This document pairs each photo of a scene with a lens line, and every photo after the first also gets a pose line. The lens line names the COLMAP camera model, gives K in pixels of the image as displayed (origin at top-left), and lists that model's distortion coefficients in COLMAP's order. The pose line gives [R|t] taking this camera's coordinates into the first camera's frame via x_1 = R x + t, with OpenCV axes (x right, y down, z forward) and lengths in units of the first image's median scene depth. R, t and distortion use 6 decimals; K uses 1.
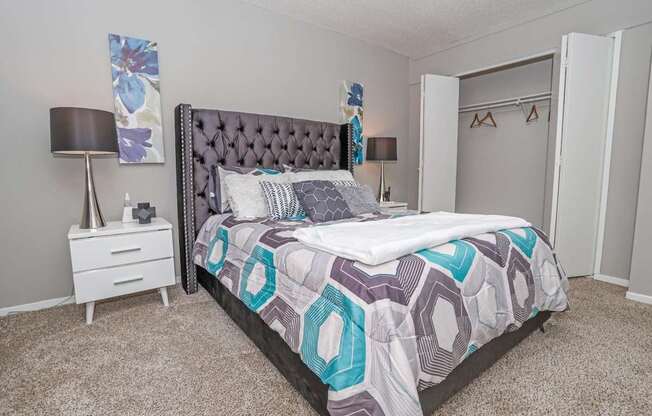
lens RADIAL K [[314.9, 0, 340.7], [0, 314.9, 207.6], [0, 0, 1]] dist [-0.002817, -0.000347]
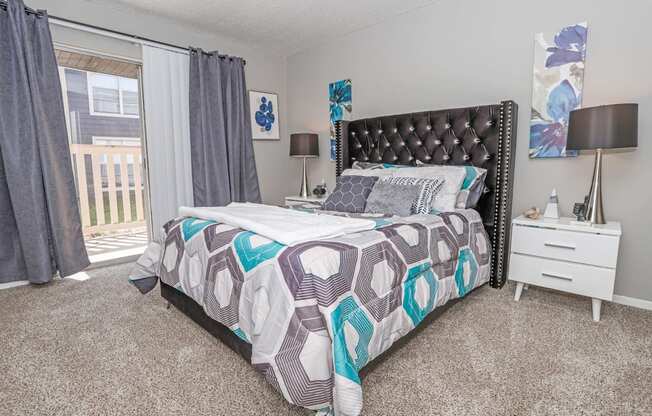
lens RADIAL K [[314.7, 0, 326.0], [0, 314.7, 208.0], [0, 0, 1]] dist [-0.065237, 0.026358]
pose [[0.157000, 0.137909, -0.977922, 0.600012], [-0.116474, 0.985877, 0.120332, -0.060016], [0.980706, 0.095010, 0.170845, 0.461906]]
